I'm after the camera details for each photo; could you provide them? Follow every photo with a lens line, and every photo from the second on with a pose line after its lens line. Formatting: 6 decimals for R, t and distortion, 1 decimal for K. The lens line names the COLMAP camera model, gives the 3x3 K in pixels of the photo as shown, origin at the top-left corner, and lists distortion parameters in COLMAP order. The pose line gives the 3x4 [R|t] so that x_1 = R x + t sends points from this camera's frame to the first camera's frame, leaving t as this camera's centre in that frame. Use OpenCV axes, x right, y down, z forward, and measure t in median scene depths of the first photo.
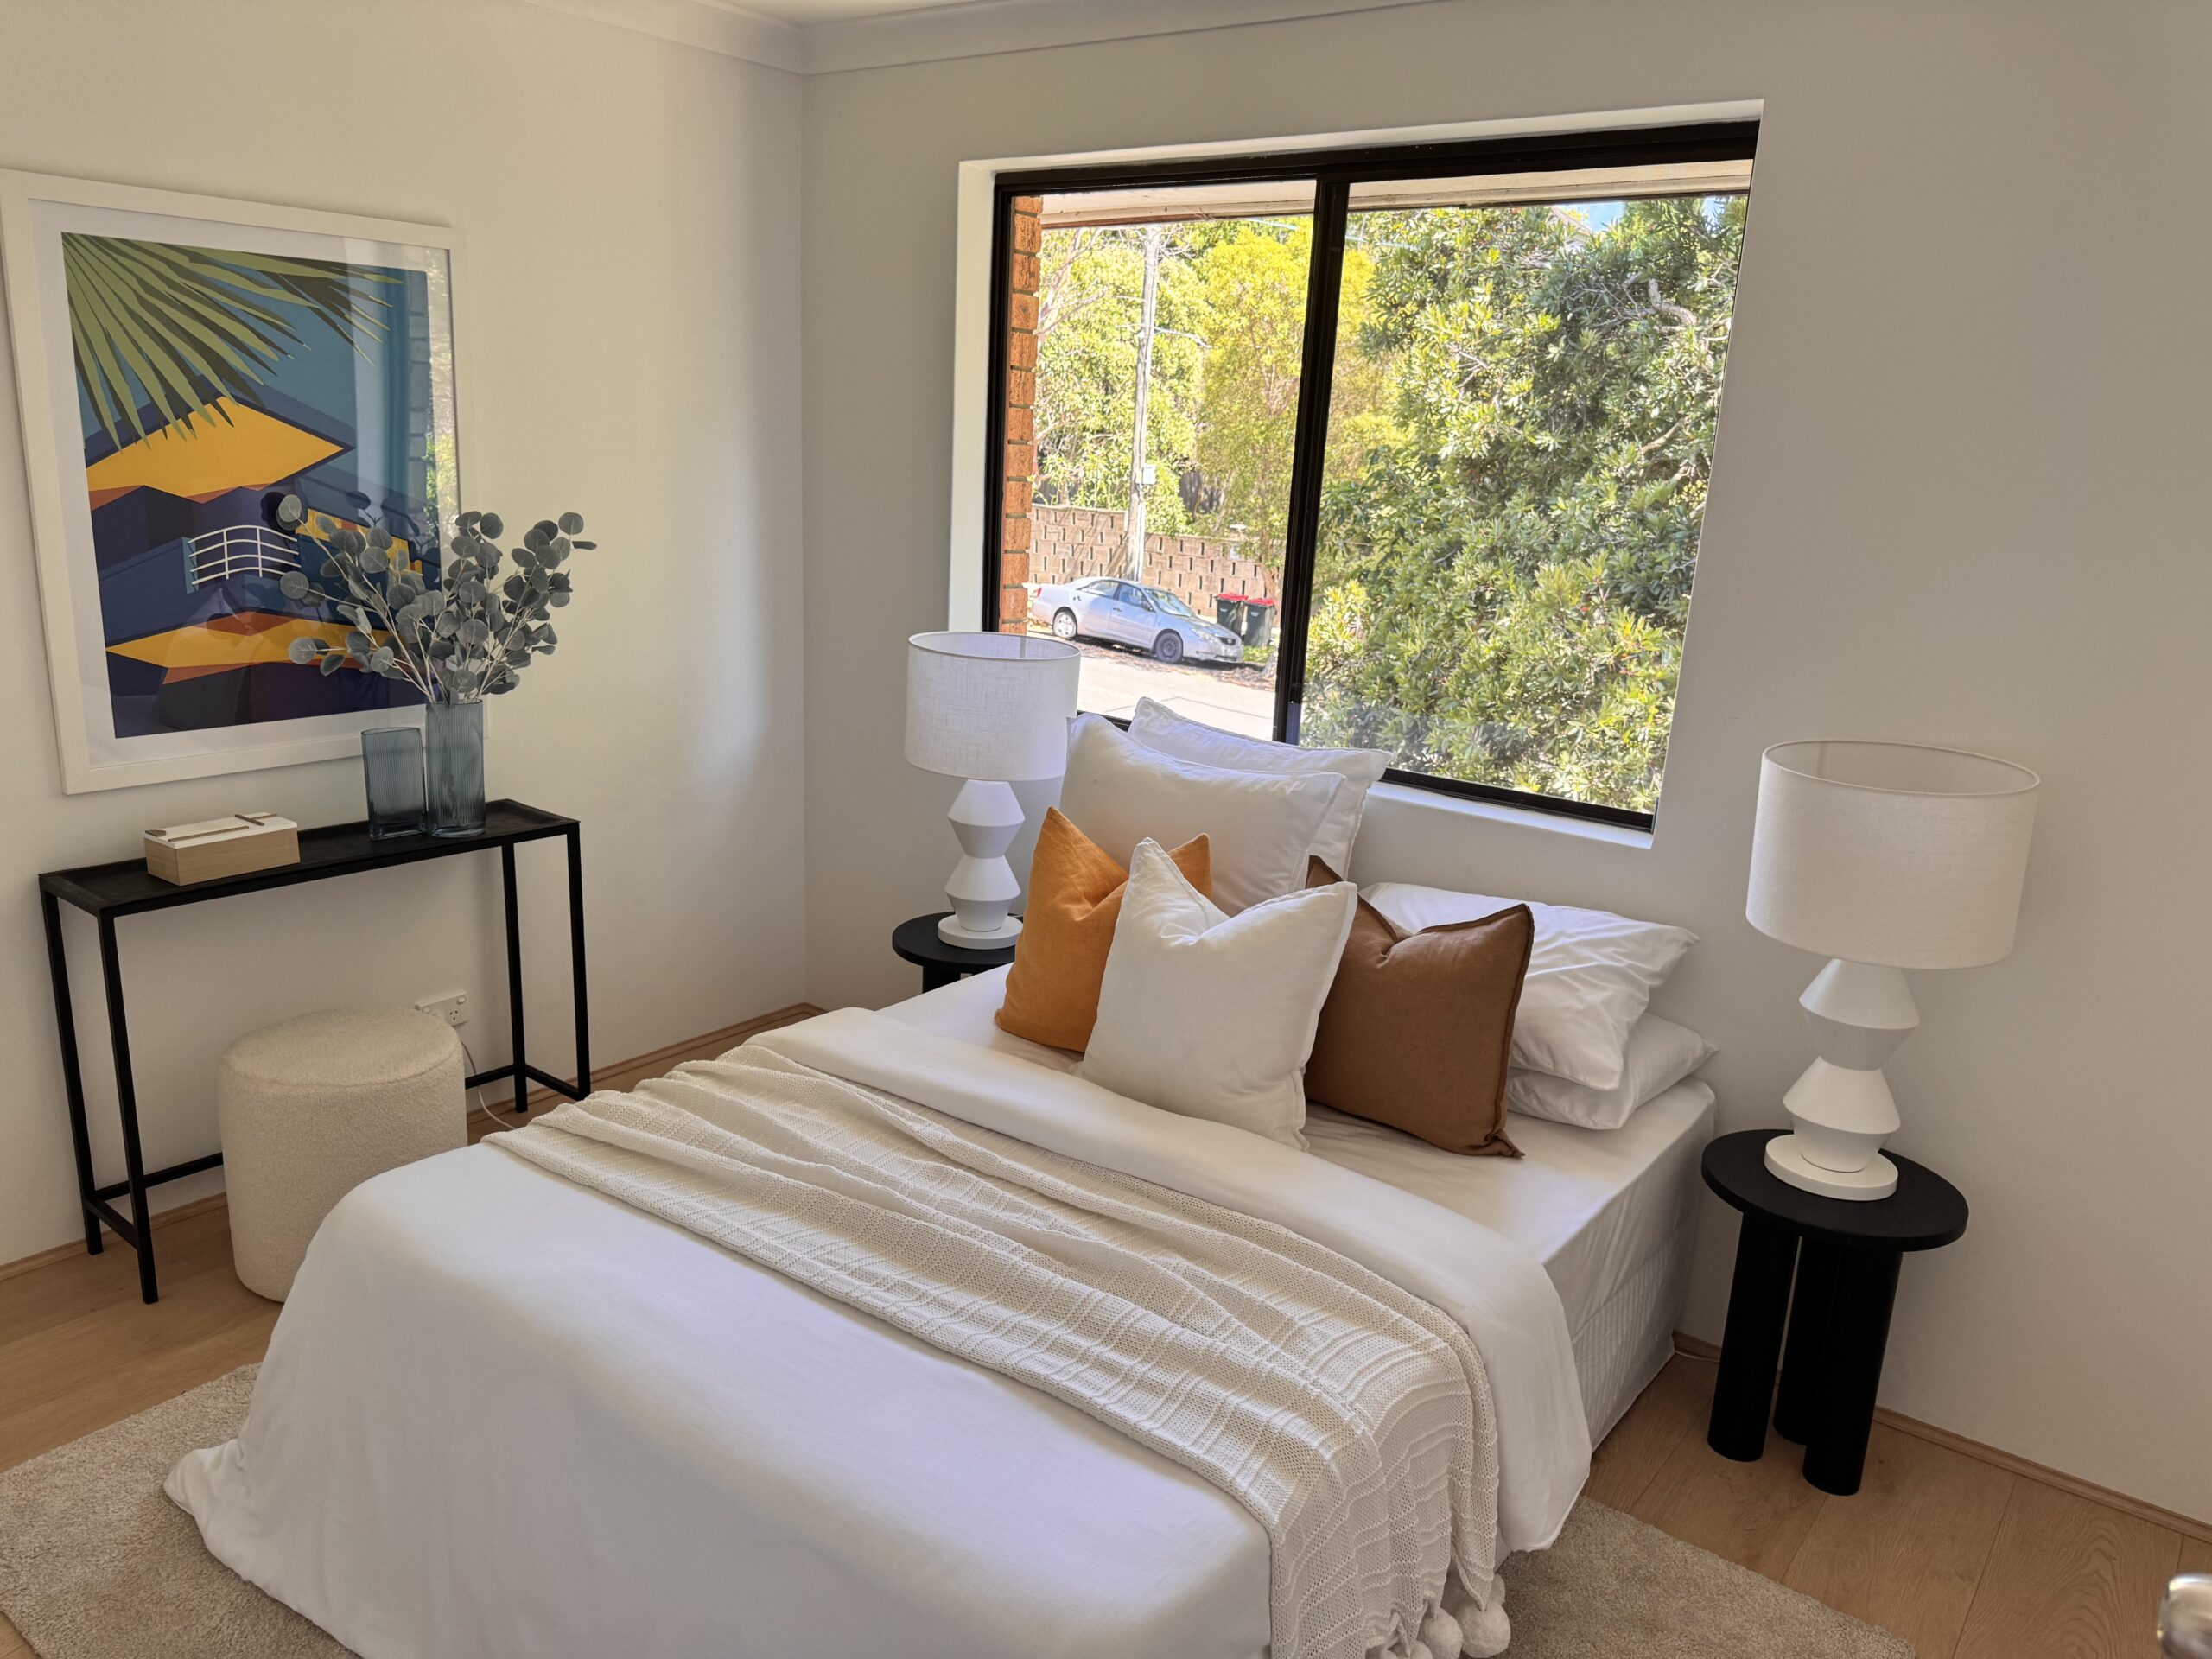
lens RADIAL K [[1584.2, 0, 1111.7], [0, 1584.2, 829.9], [0, 0, 1]] dist [0.075854, -0.053394]
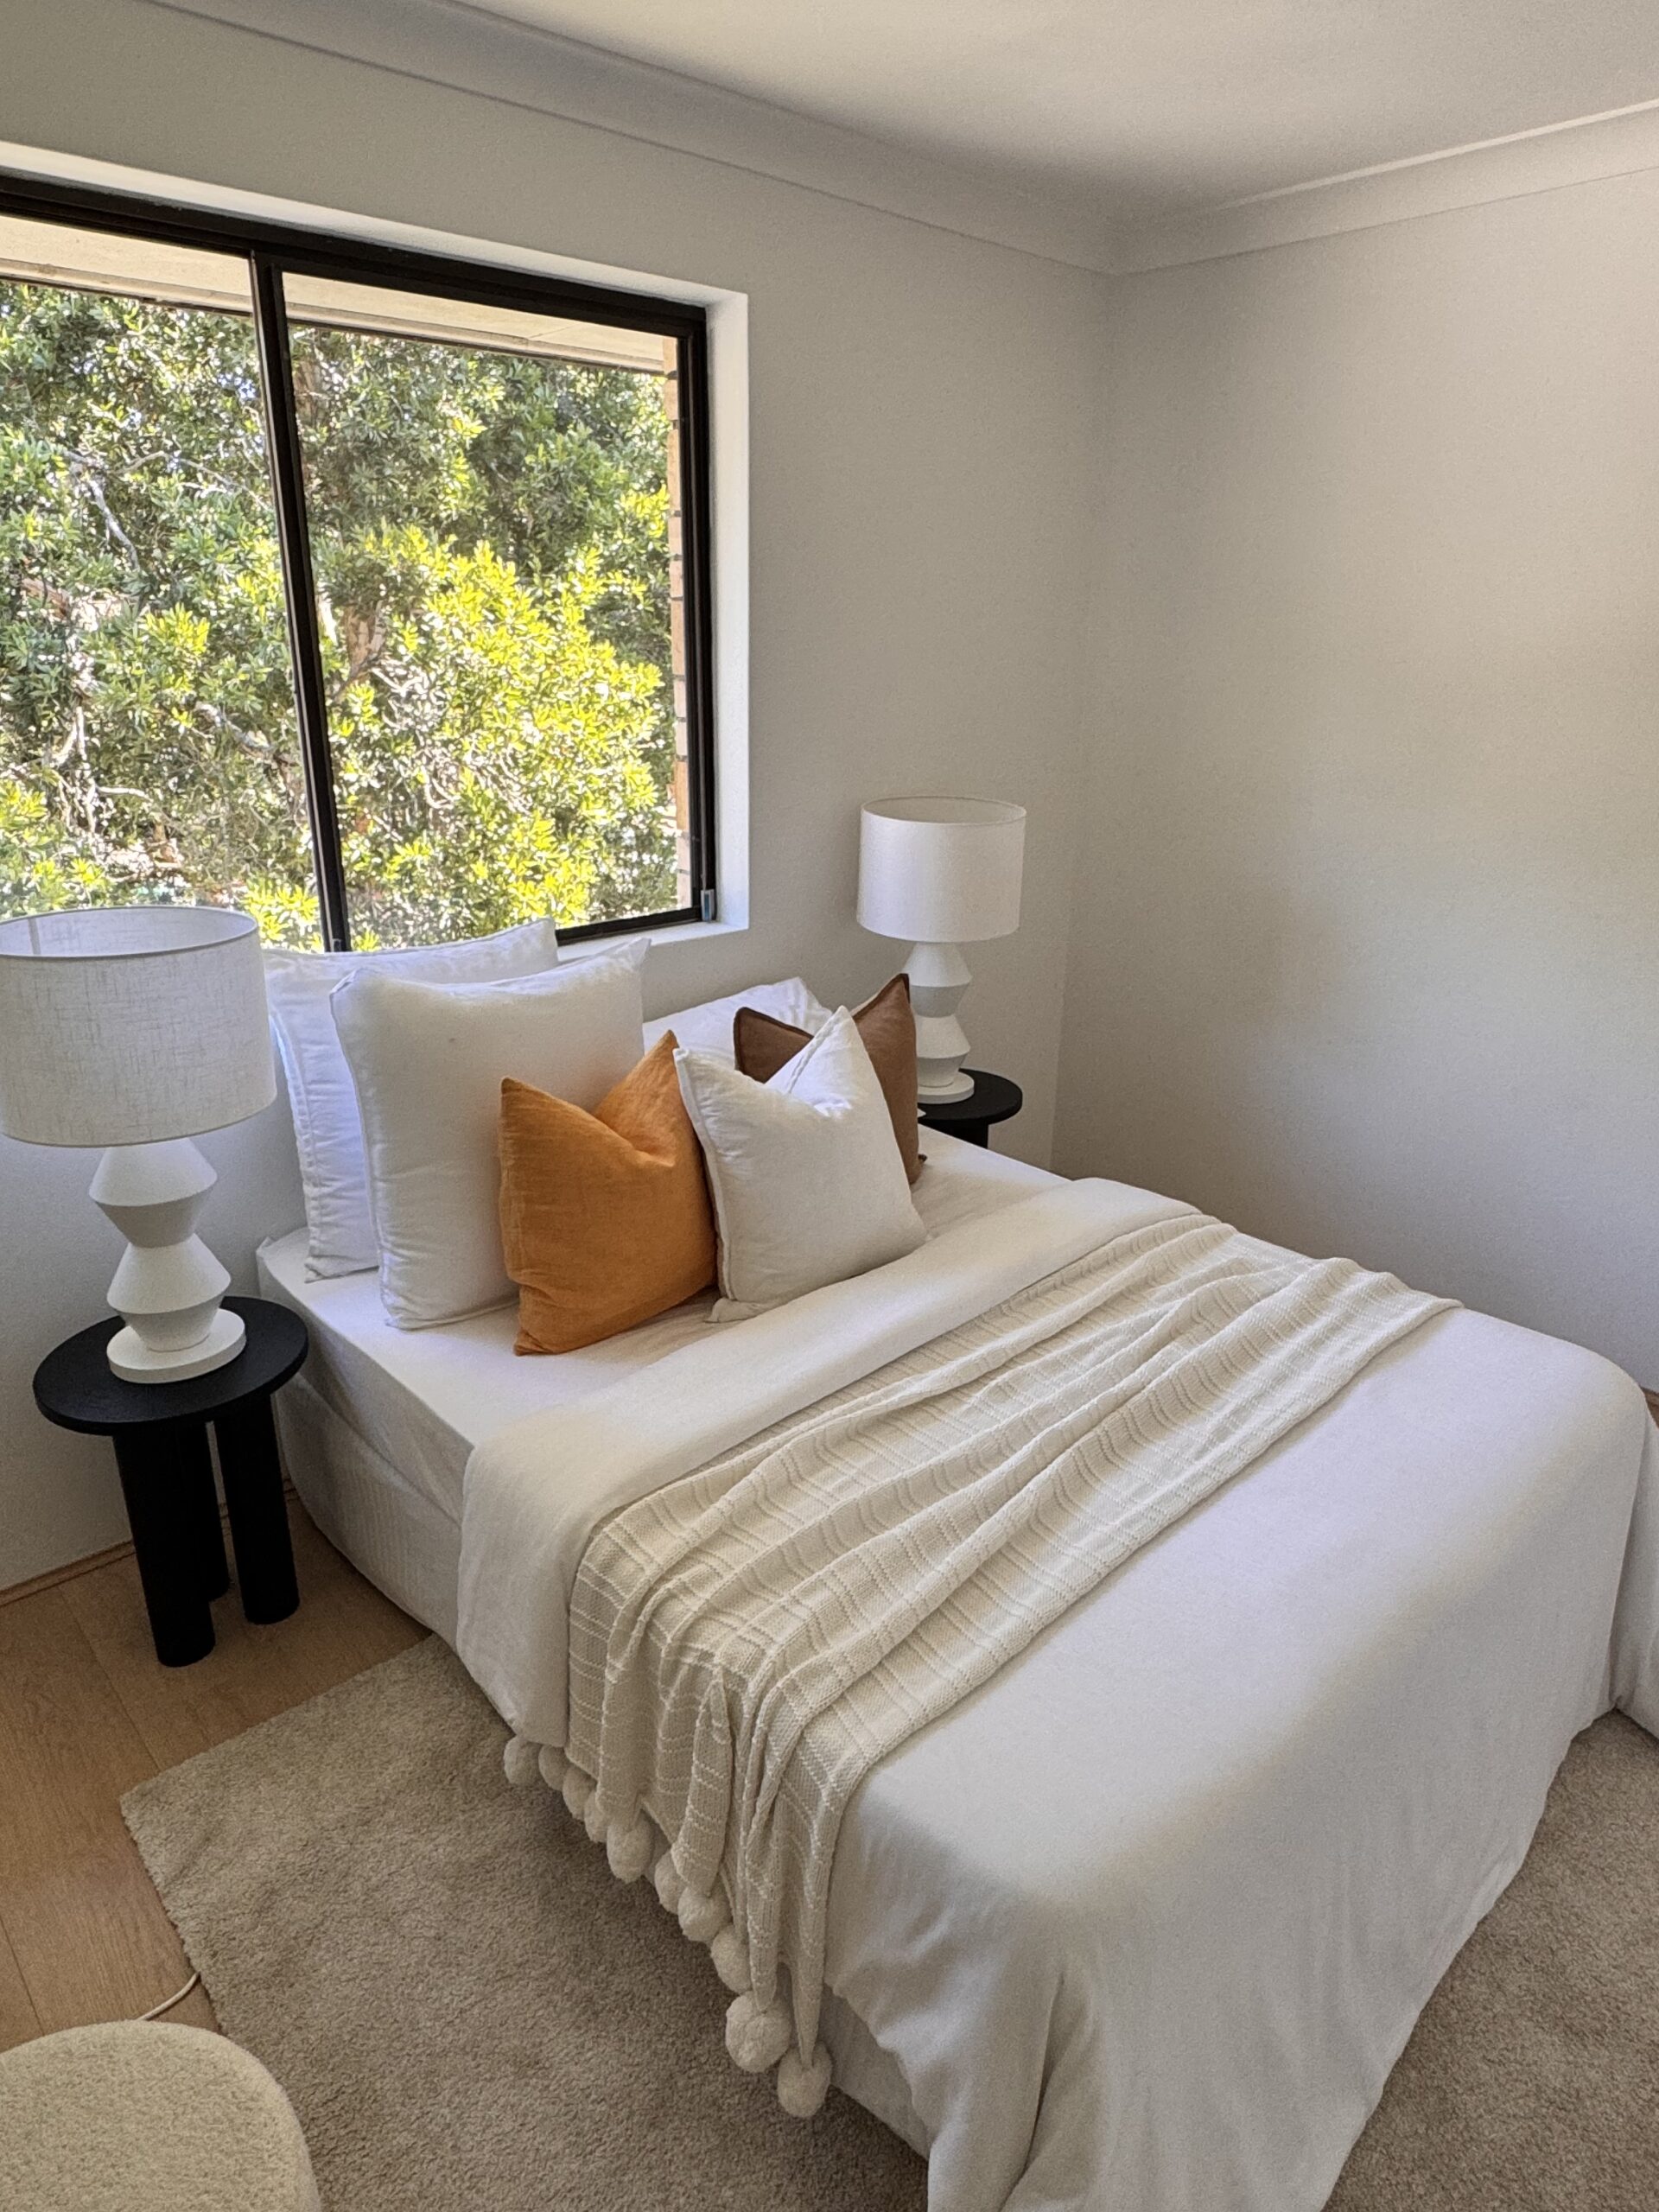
lens RADIAL K [[1382.8, 0, 834.4], [0, 1382.8, 1106.7], [0, 0, 1]] dist [0.001351, 0.000075]
pose [[0.158152, -0.373914, 0.913880, -0.855056], [0.240272, 0.912282, 0.331680, -0.252911], [-0.957736, 0.167124, 0.234120, 0.899157]]
